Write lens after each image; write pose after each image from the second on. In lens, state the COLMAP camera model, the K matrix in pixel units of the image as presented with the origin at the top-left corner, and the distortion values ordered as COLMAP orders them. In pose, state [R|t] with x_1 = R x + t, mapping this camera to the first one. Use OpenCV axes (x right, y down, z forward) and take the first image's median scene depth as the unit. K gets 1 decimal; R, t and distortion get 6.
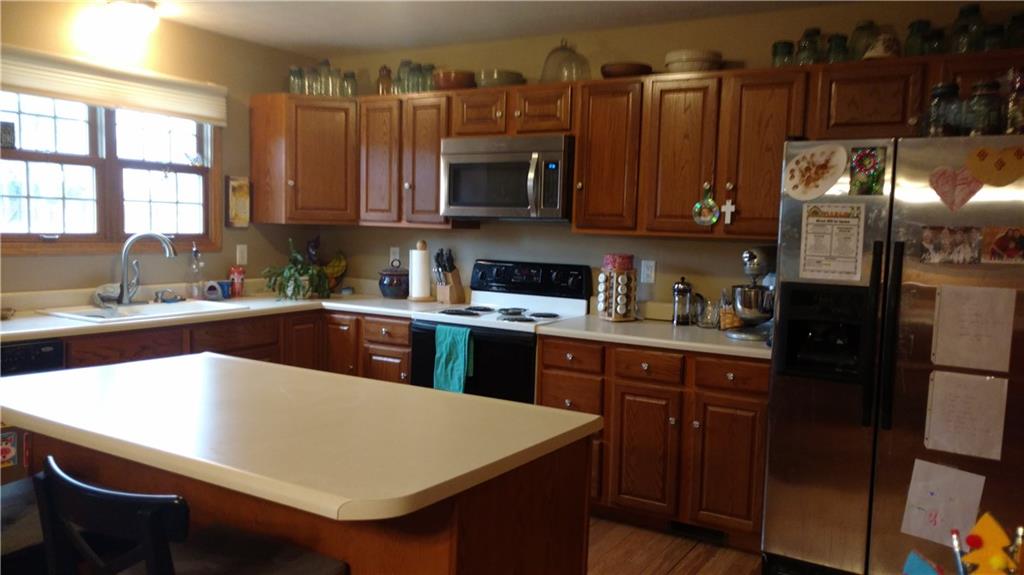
lens RADIAL K [[826.8, 0, 512.0], [0, 826.8, 287.5], [0, 0, 1]] dist [0.030922, -0.004539]
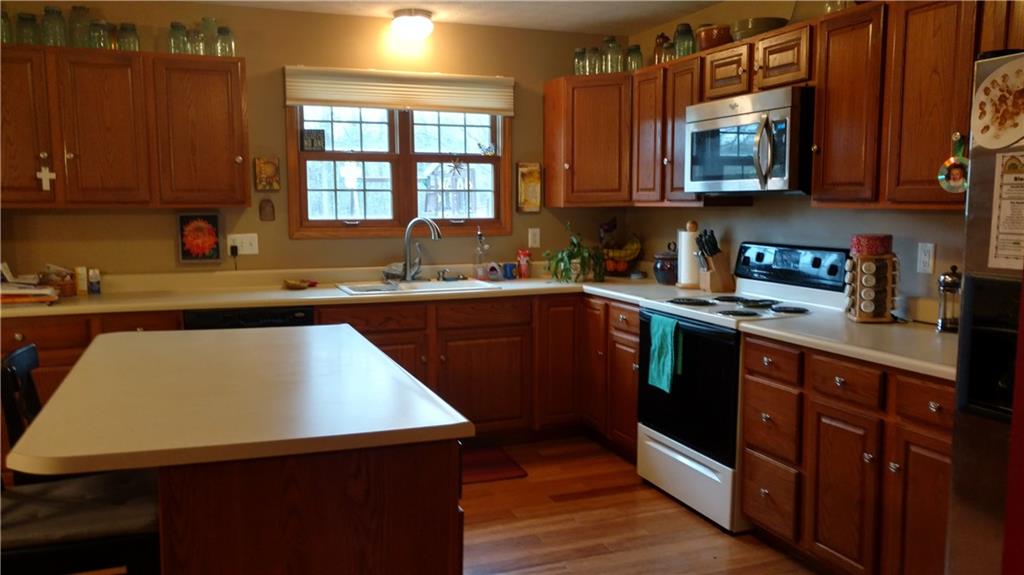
lens RADIAL K [[826.8, 0, 512.0], [0, 826.8, 287.5], [0, 0, 1]] dist [0.030922, -0.004539]
pose [[0.792895, 0.033590, -0.608432, 0.326880], [-0.023267, 0.999420, 0.024854, -0.002598], [0.608914, -0.005551, 0.793217, 0.179903]]
